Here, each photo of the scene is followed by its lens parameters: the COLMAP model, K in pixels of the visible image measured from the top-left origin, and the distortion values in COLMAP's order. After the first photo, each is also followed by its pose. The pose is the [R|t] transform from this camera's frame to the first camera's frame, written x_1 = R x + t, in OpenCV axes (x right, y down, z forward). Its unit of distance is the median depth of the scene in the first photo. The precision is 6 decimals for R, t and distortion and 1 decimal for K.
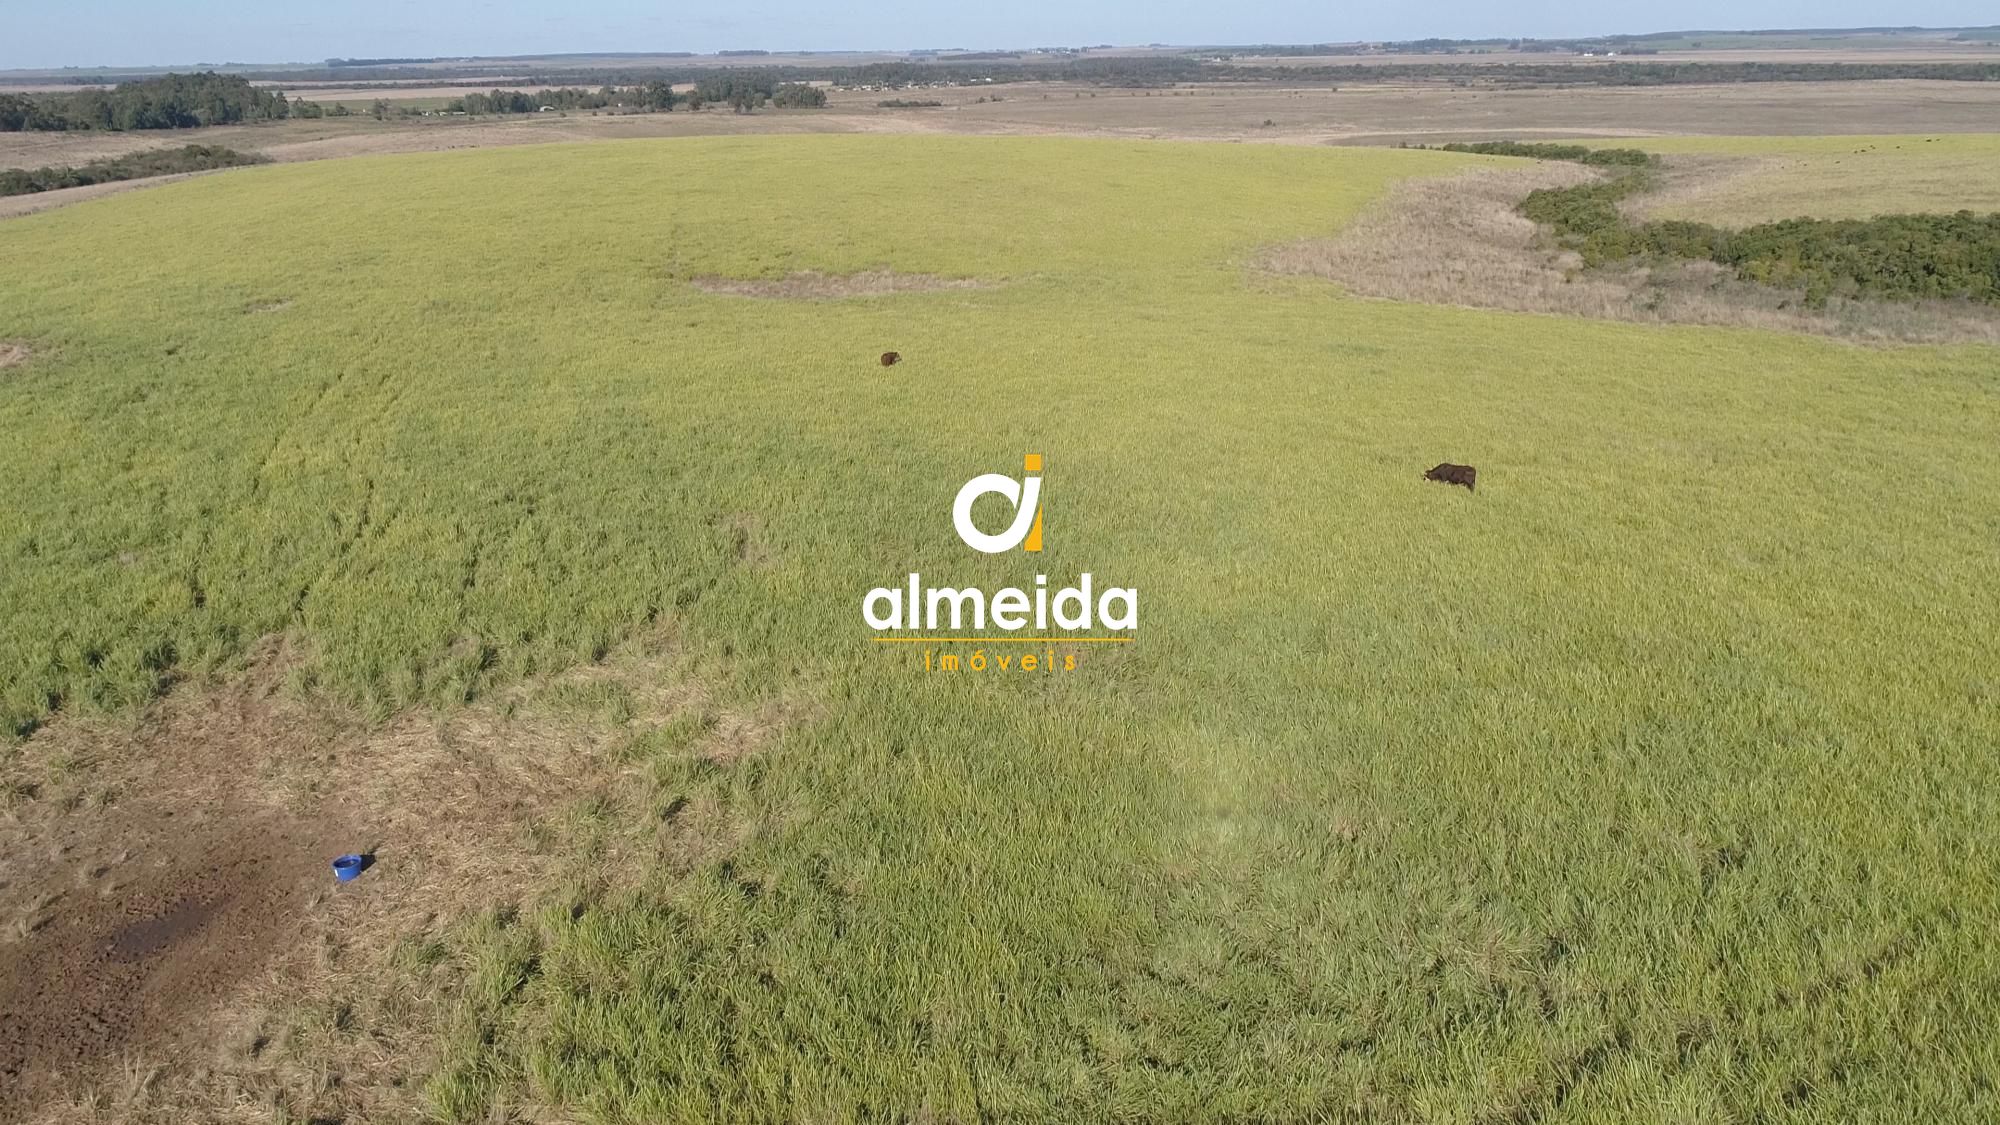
lens RADIAL K [[1391.3, 0, 1003.2], [0, 1391.3, 554.2], [0, 0, 1]] dist [-0.006857, 0.002556]
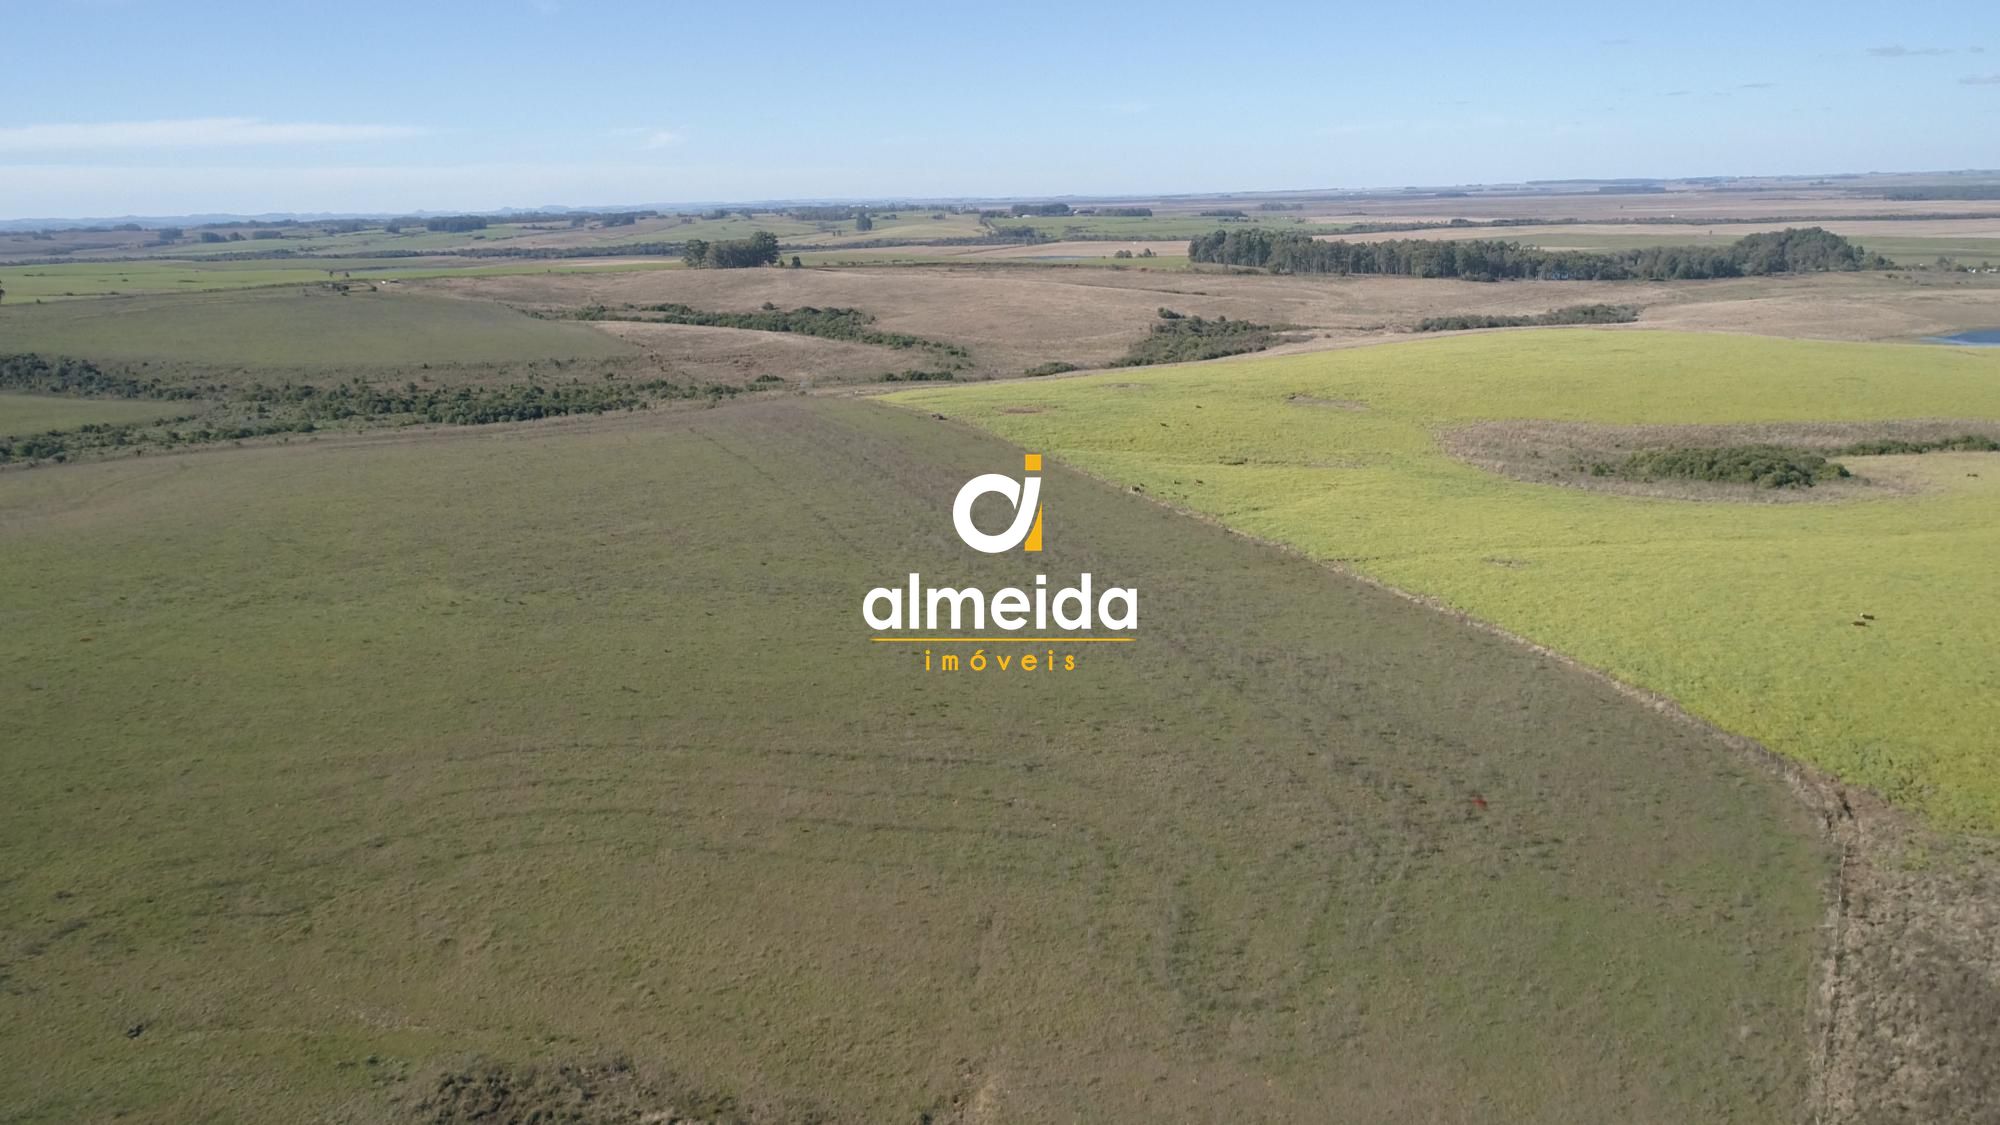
lens RADIAL K [[1391.3, 0, 1001.4], [0, 1391.3, 578.7], [0, 0, 1]] dist [-0.006857, 0.002556]
pose [[0.396826, 0.251280, -0.882829, 0.242642], [-0.293551, 0.946029, 0.137320, -0.000602], [0.869688, 0.204663, 0.449173, -0.108743]]
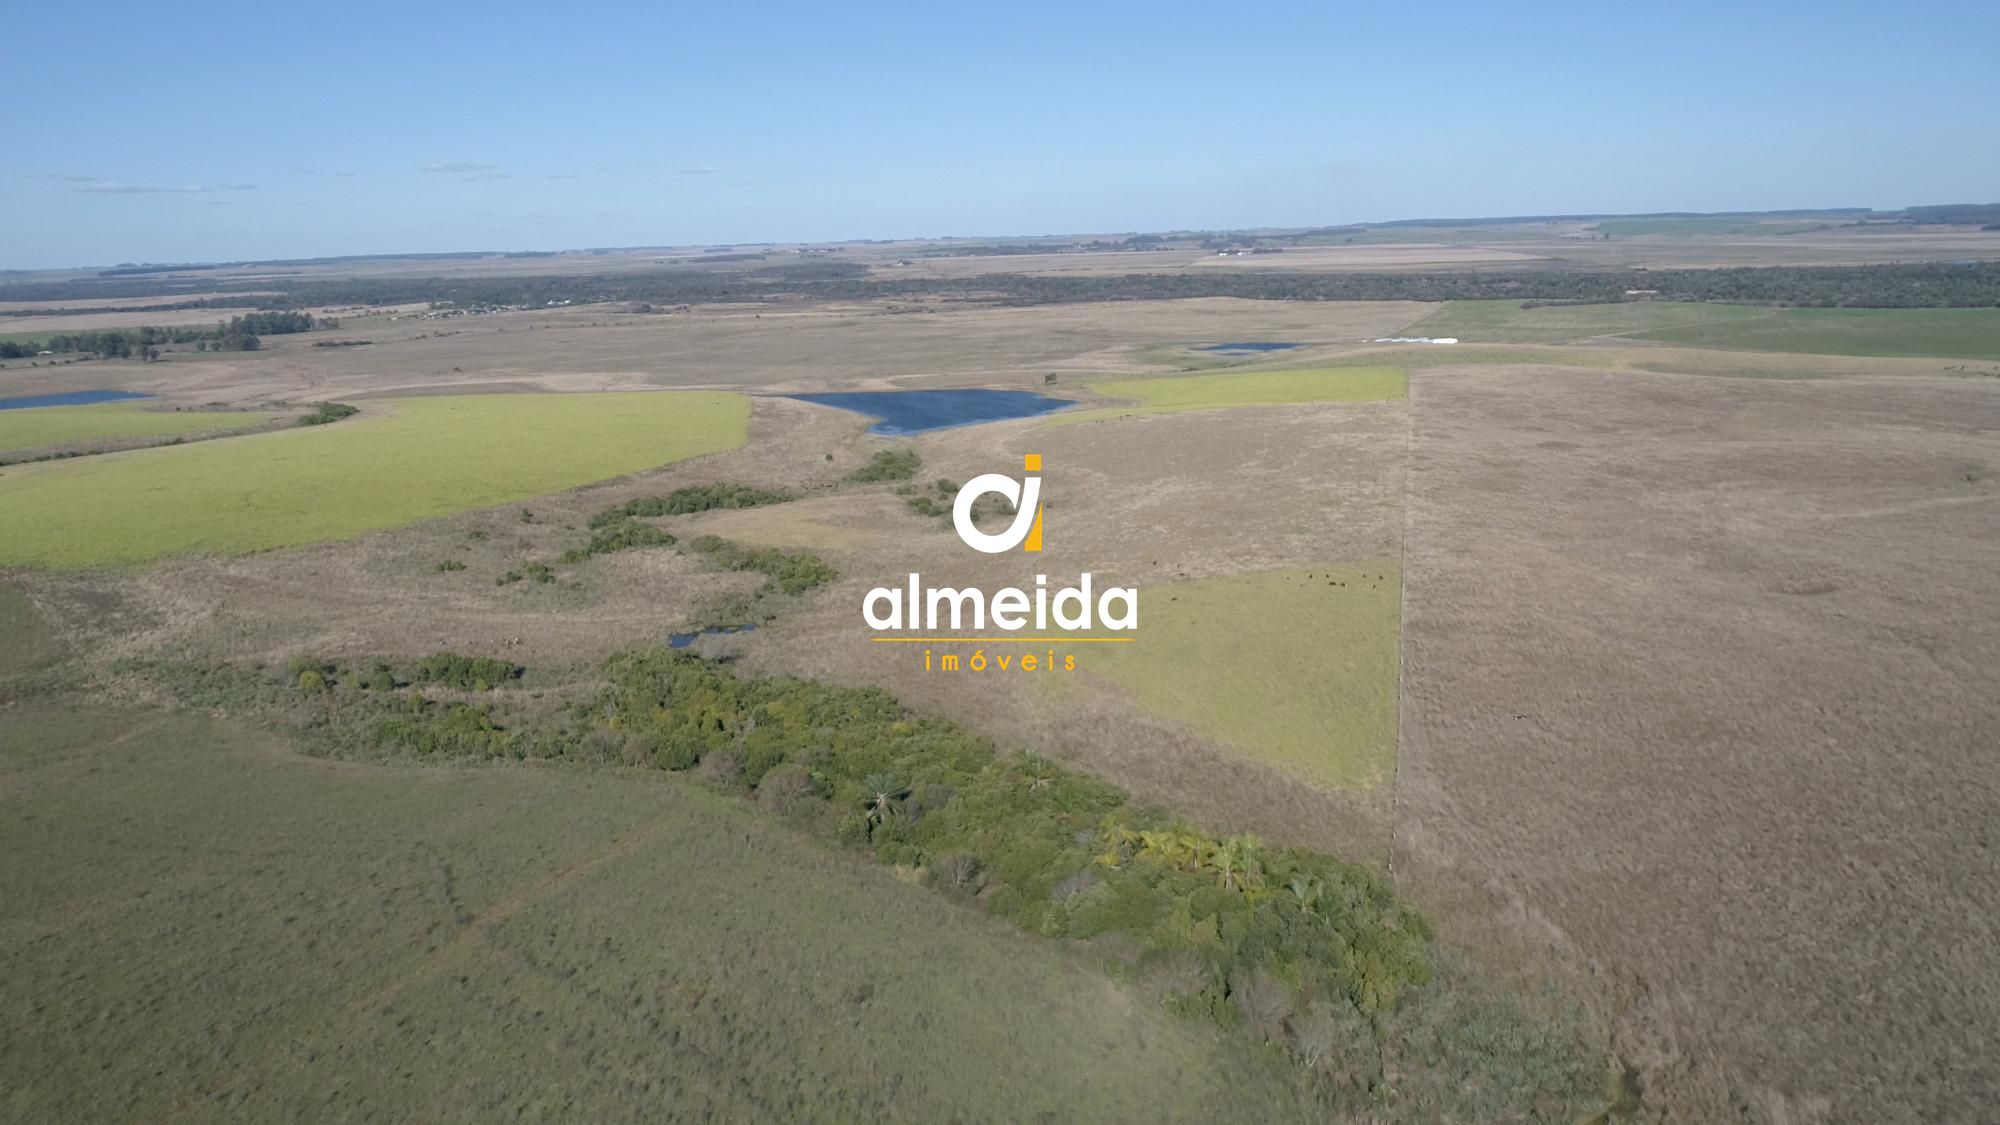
lens RADIAL K [[1391.3, 0, 998.1], [0, 1391.3, 555.1], [0, 0, 1]] dist [-0.006857, 0.002556]
pose [[0.993848, -0.038002, 0.104027, 0.310624], [0.050548, 0.991394, -0.120757, 0.041884], [-0.098542, 0.125273, 0.987216, -0.232289]]
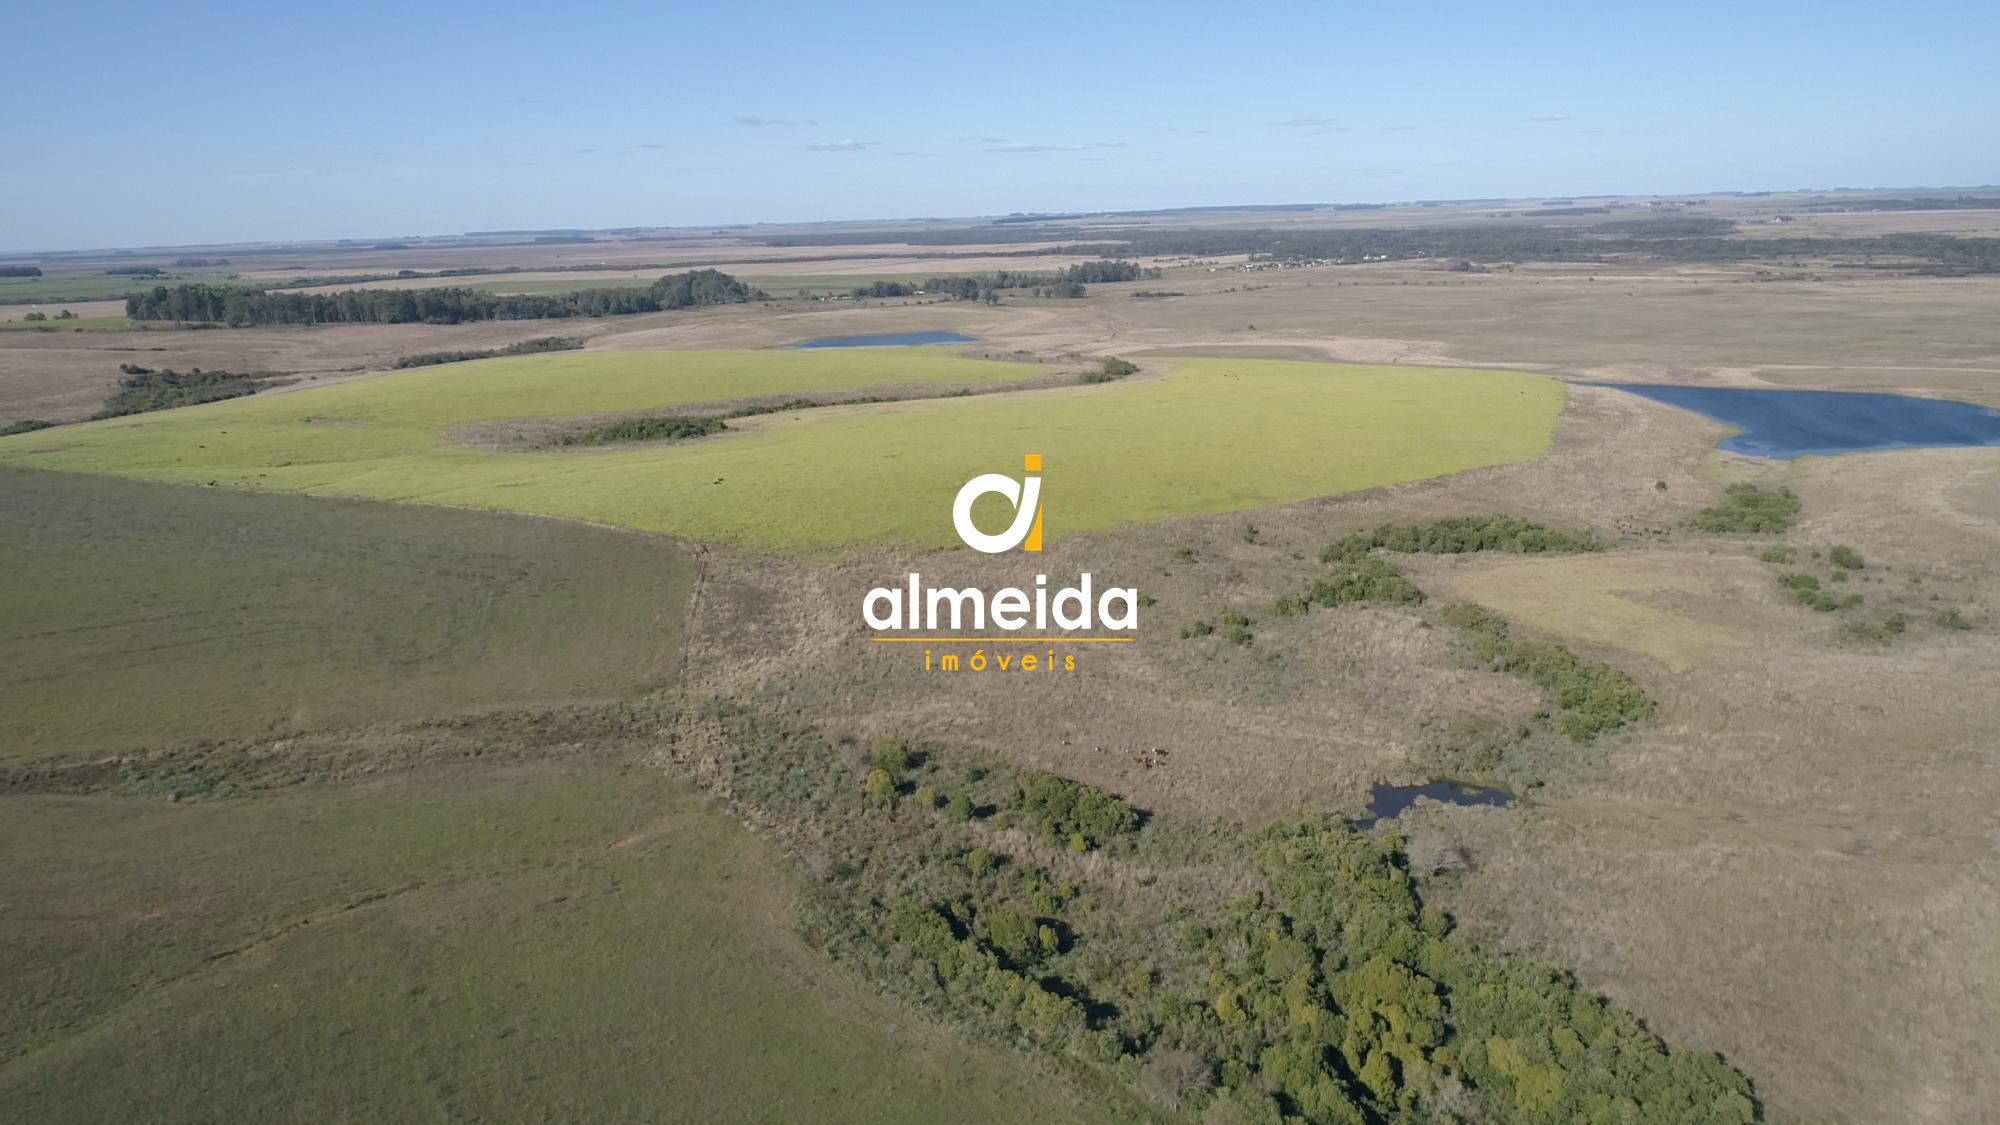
lens RADIAL K [[1391.3, 0, 1004.9], [0, 1391.3, 563.7], [0, 0, 1]] dist [-0.006857, 0.002556]
pose [[0.899616, 0.096350, -0.425920, 0.307281], [-0.134059, 0.989192, -0.059385, 0.019314], [0.415596, 0.110522, 0.902810, -0.170069]]
